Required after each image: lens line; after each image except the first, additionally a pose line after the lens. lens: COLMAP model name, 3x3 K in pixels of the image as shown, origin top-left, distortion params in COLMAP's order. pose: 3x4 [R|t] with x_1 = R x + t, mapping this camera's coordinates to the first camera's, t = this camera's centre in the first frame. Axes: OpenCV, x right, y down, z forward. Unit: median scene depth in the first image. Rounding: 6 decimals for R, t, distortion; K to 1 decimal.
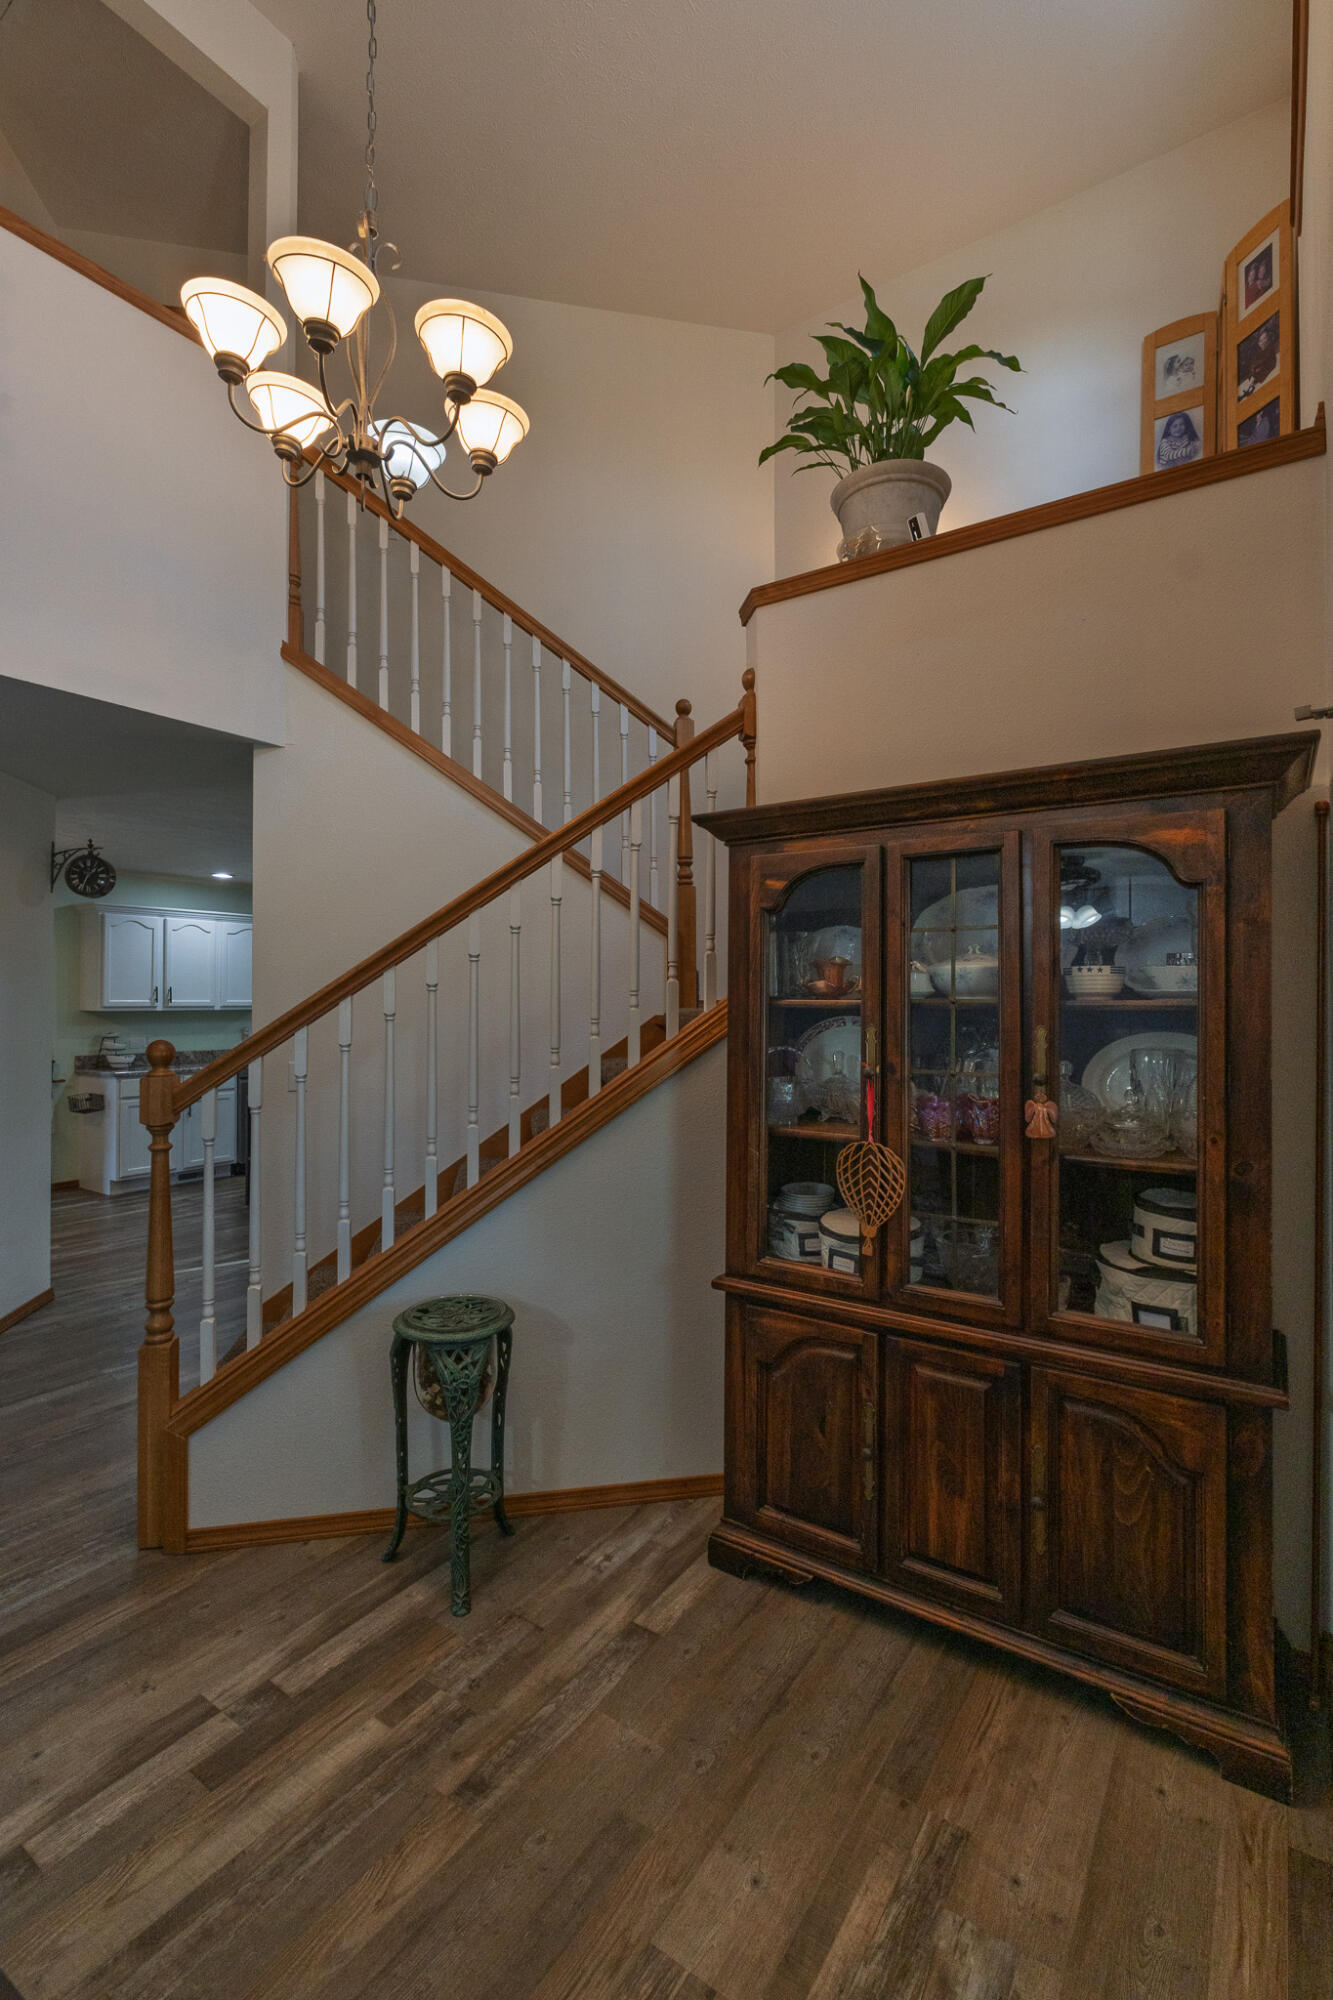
lens RADIAL K [[898.7, 0, 666.5], [0, 898.7, 1000.0], [0, 0, 1]] dist [-0.002228, -0.000316]
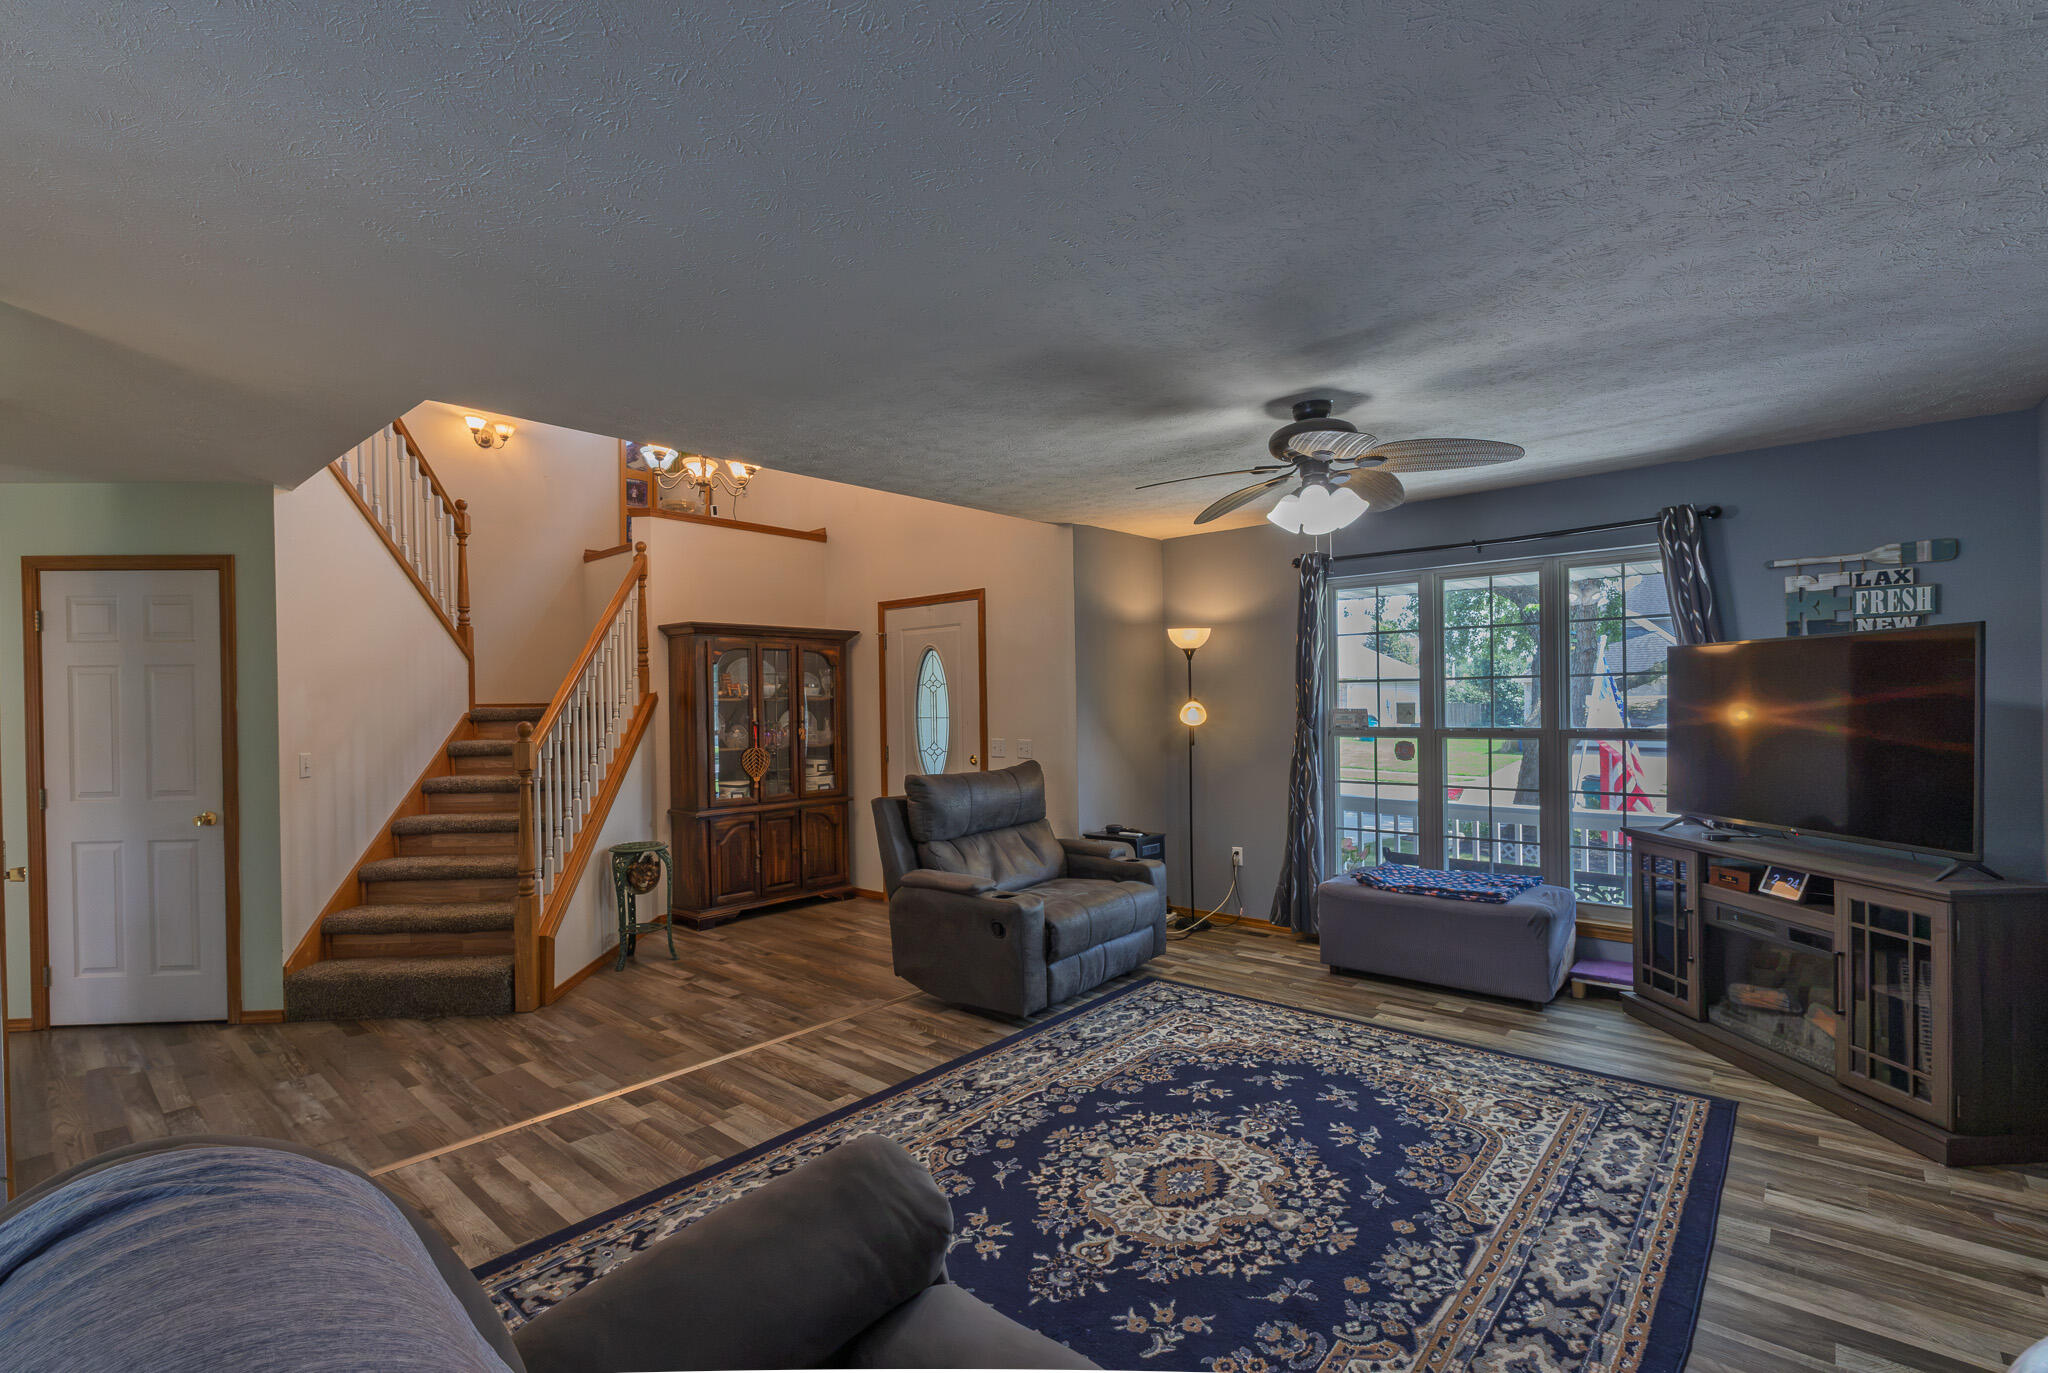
lens RADIAL K [[920.3, 0, 1024.0], [0, 920.3, 686.5], [0, 0, 1]] dist [-0.002228, -0.000316]
pose [[0.121438, 0.025585, 0.992269, -2.105190], [0.031811, 0.999054, -0.029654, 0.065064], [-0.992089, 0.035166, 0.120509, -0.169318]]
